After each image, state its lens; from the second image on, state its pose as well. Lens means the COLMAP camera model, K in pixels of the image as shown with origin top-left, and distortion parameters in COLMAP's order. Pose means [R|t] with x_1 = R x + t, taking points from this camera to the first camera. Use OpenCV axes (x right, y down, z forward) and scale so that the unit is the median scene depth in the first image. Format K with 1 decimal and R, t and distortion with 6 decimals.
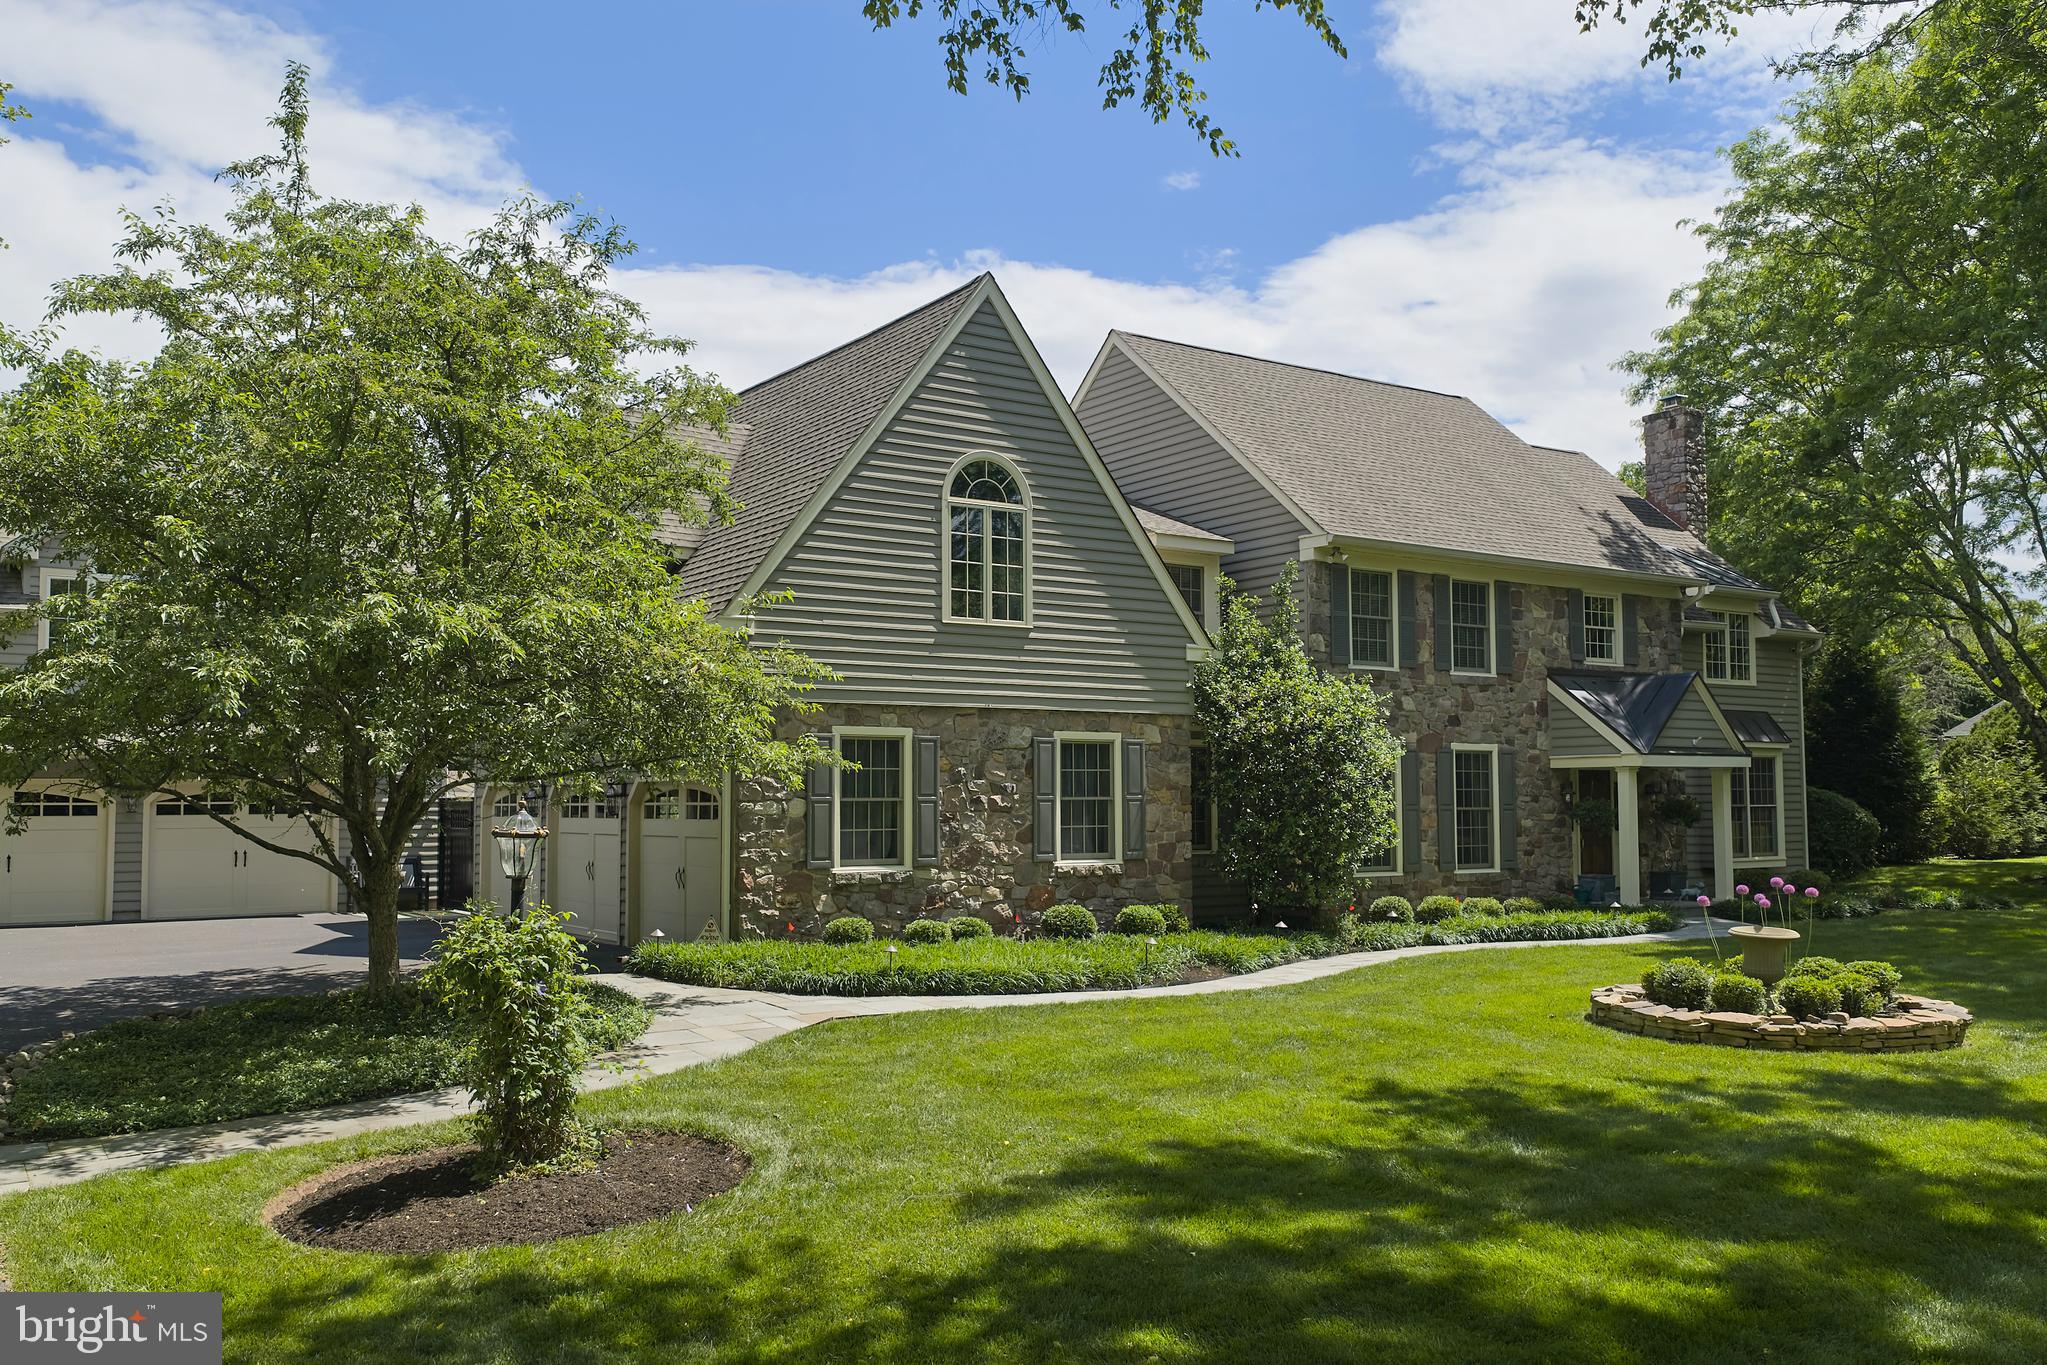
lens RADIAL K [[1717.5, 0, 1023.5], [0, 1717.5, 682.5], [0, 0, 1]] dist [0.055117, -0.115293]
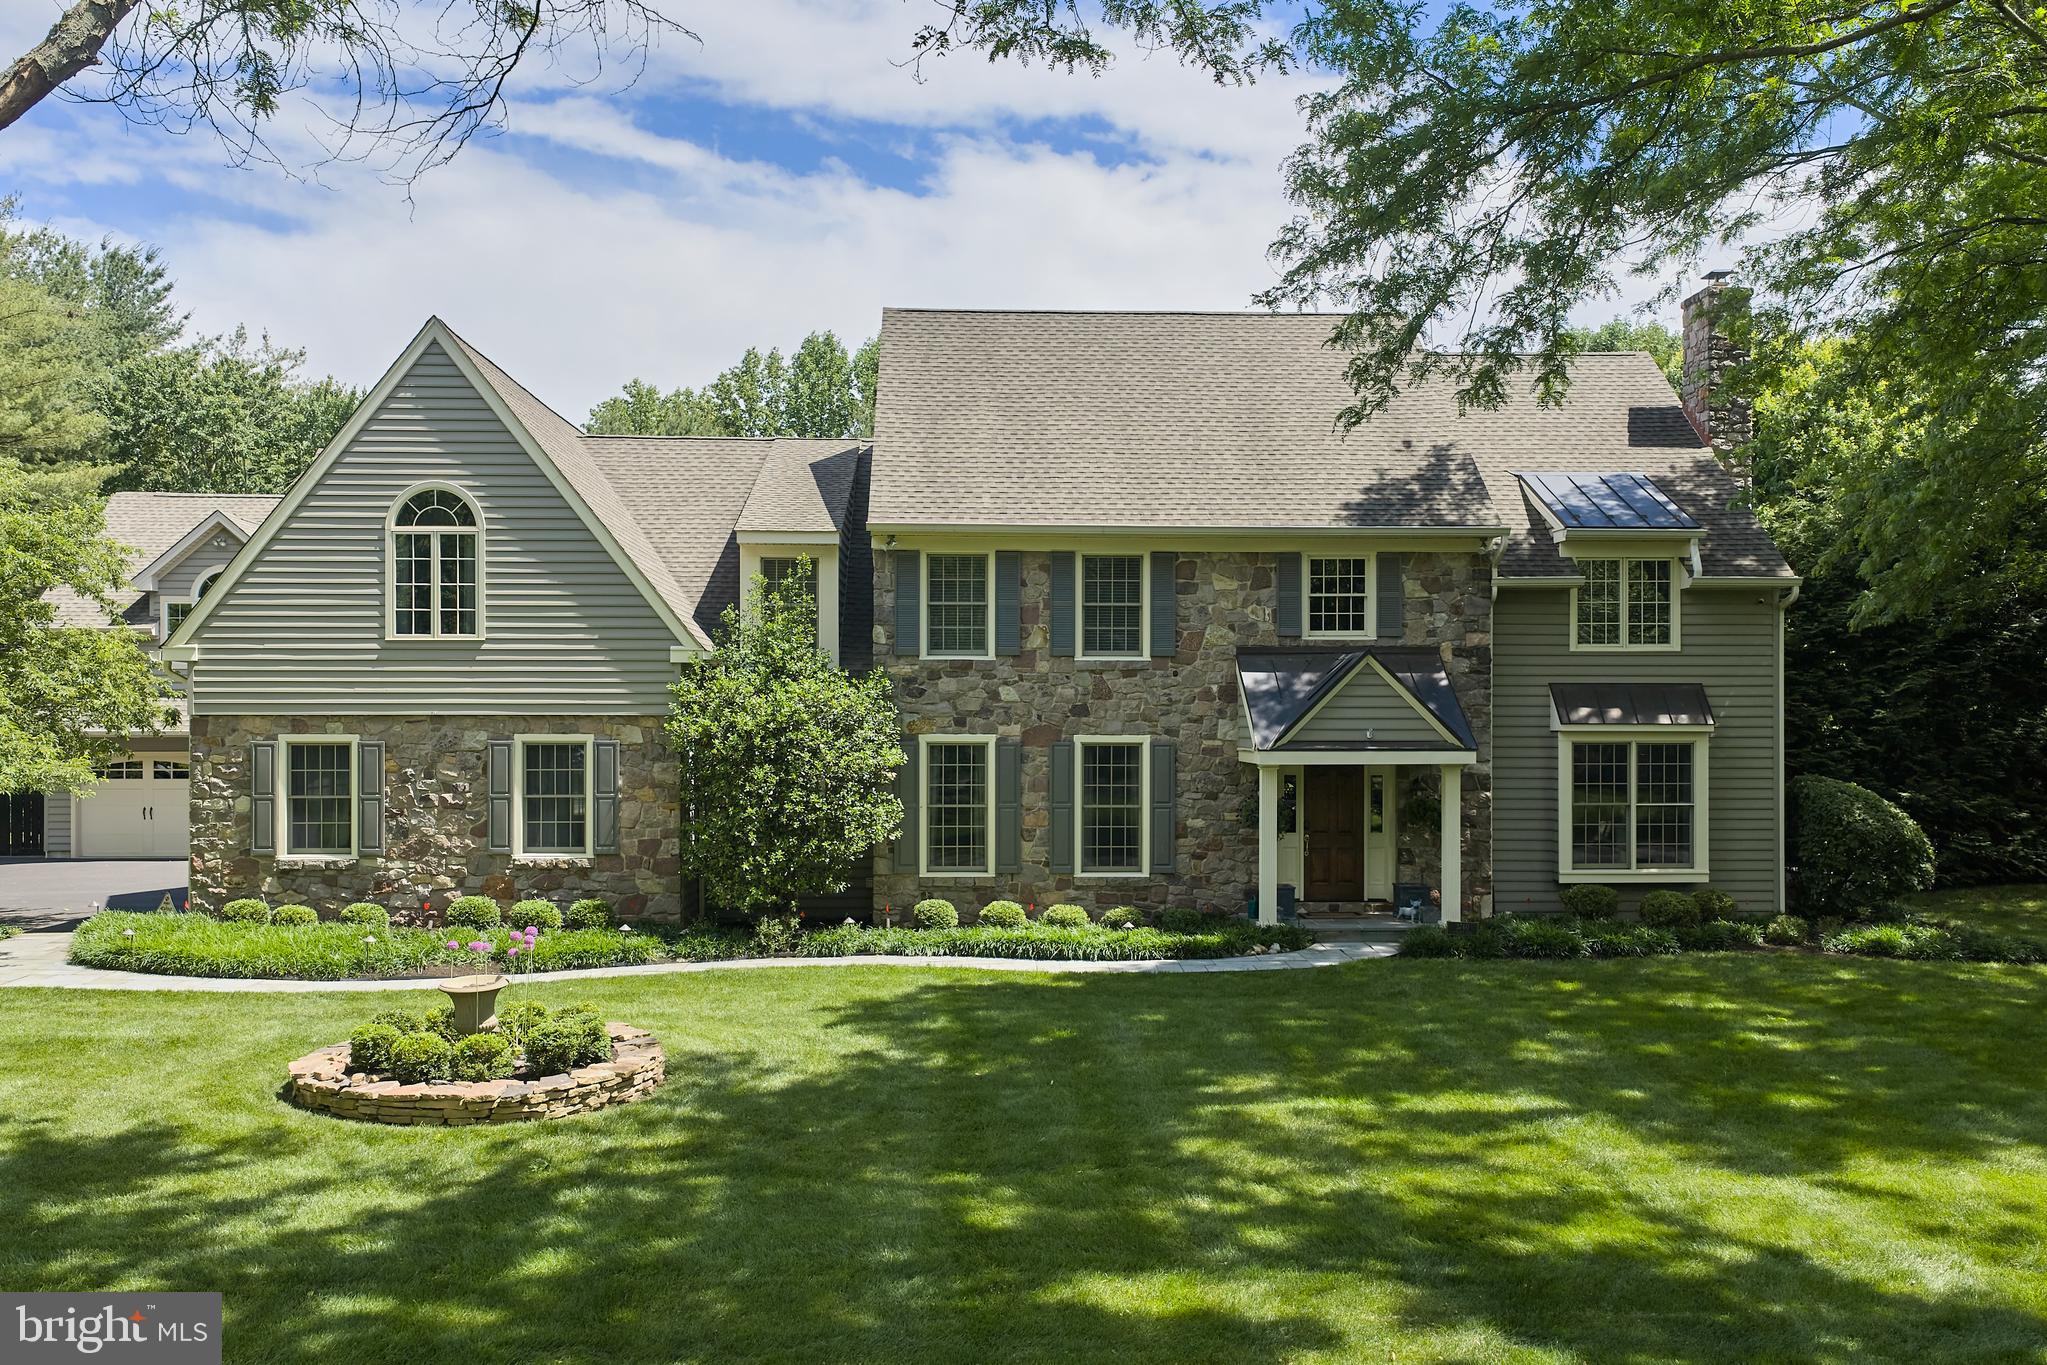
lens RADIAL K [[1654.7, 0, 1023.1], [0, 1654.7, 709.7], [0, 0, 1]] dist [0.010249, 0.001707]
pose [[0.840992, 0.003196, -0.541037, 0.844870], [0.033598, 0.997744, 0.058118, -0.036660], [0.540003, -0.067055, 0.838988, 0.297743]]
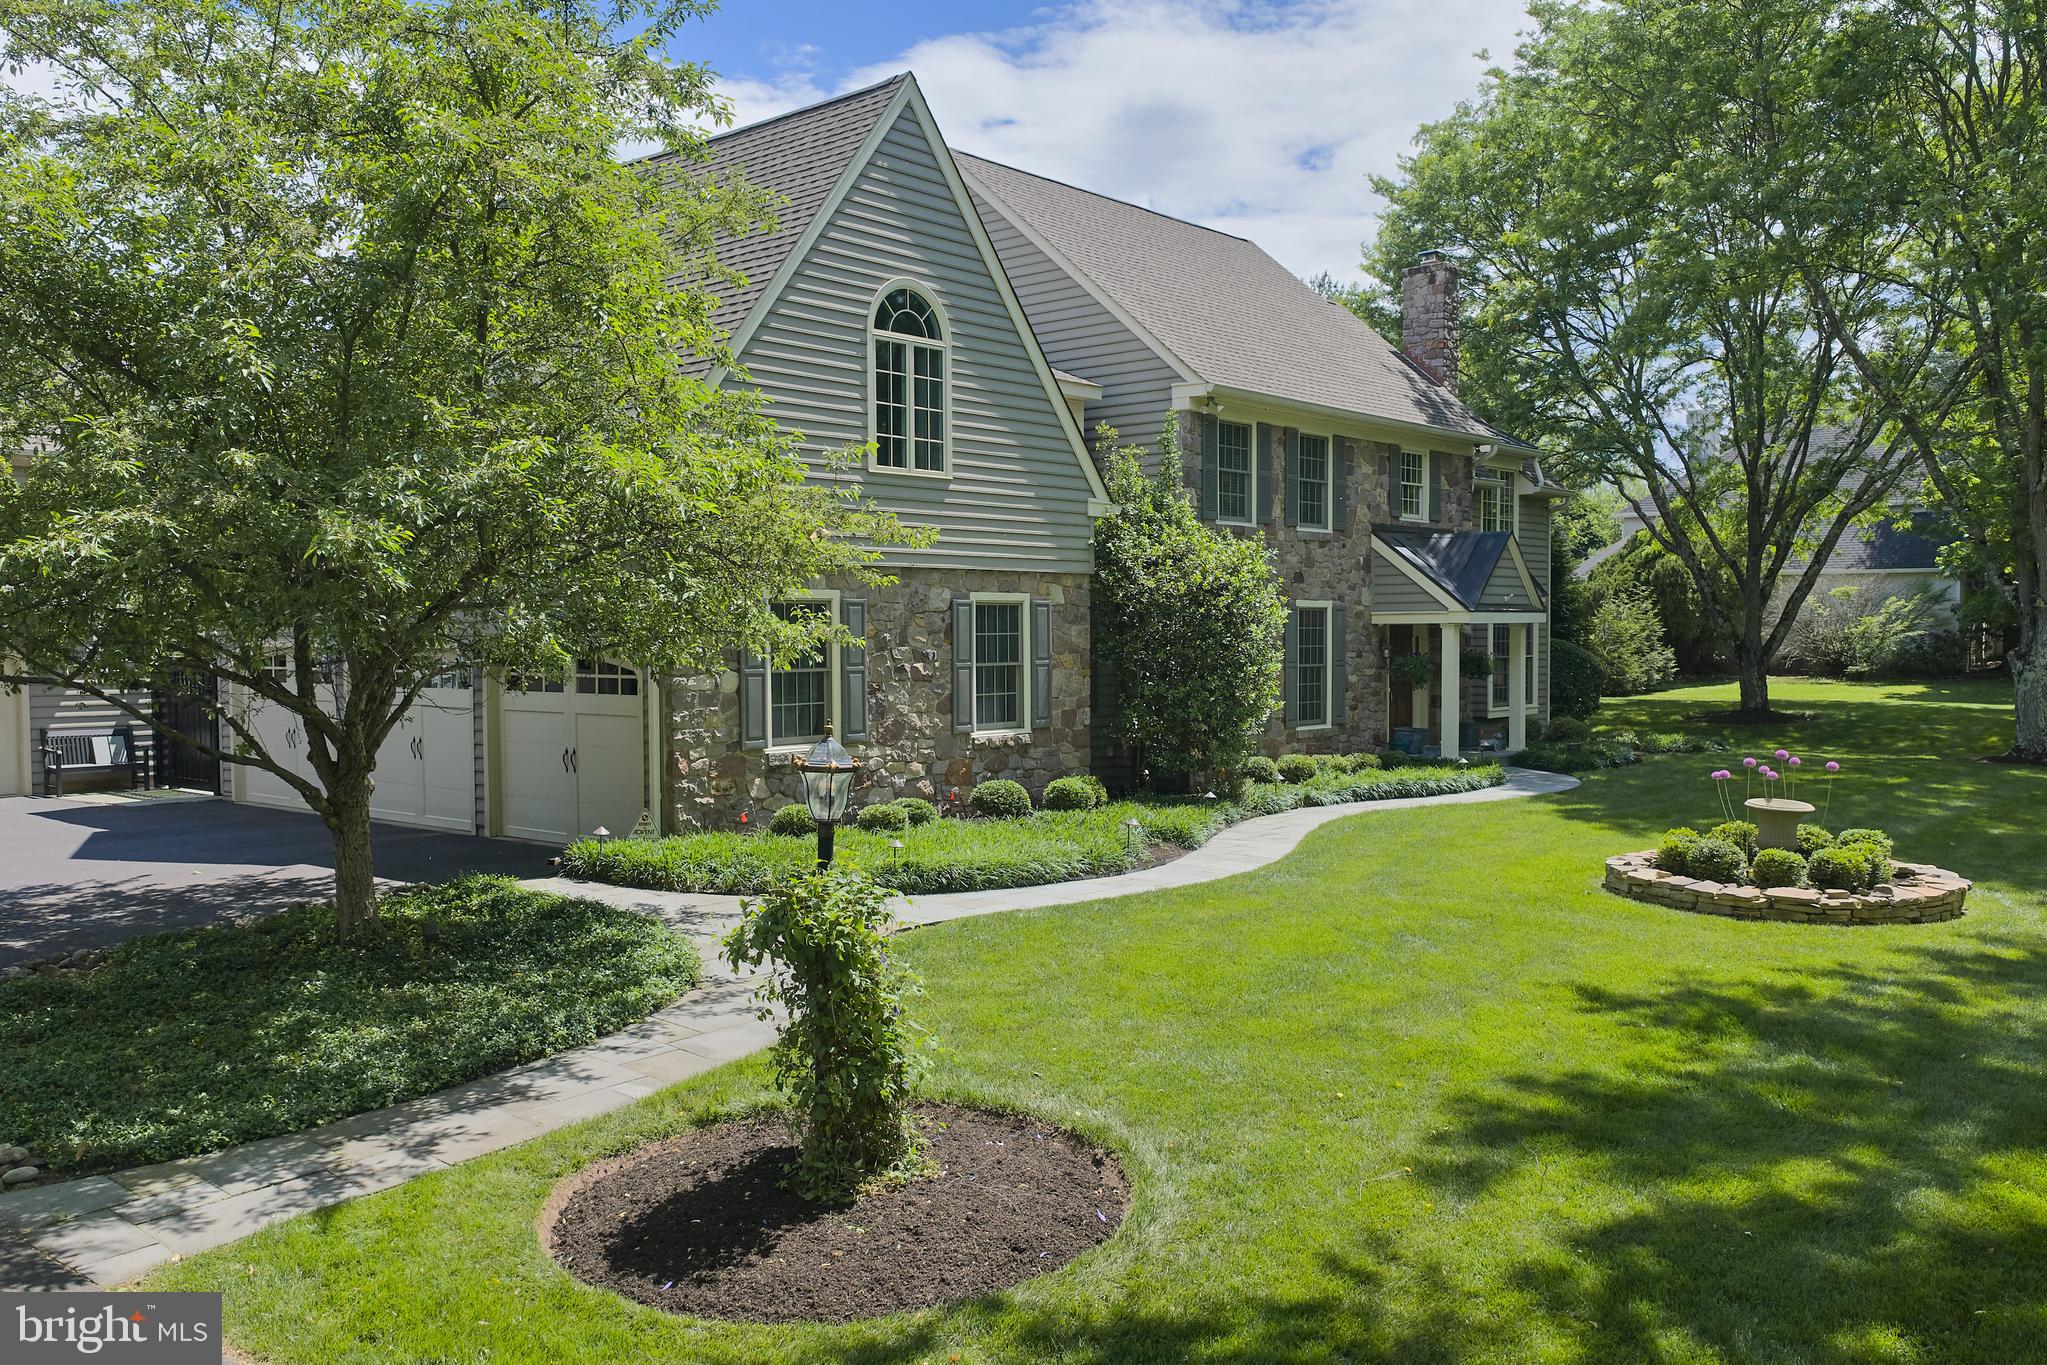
lens RADIAL K [[1717.5, 0, 1023.5], [0, 1717.5, 682.5], [0, 0, 1]] dist [0.055117, -0.115293]
pose [[0.966170, -0.008654, 0.257762, -0.191222], [-0.017093, 0.995091, 0.097479, -0.013690], [-0.257340, -0.098587, 0.961279, 0.101614]]
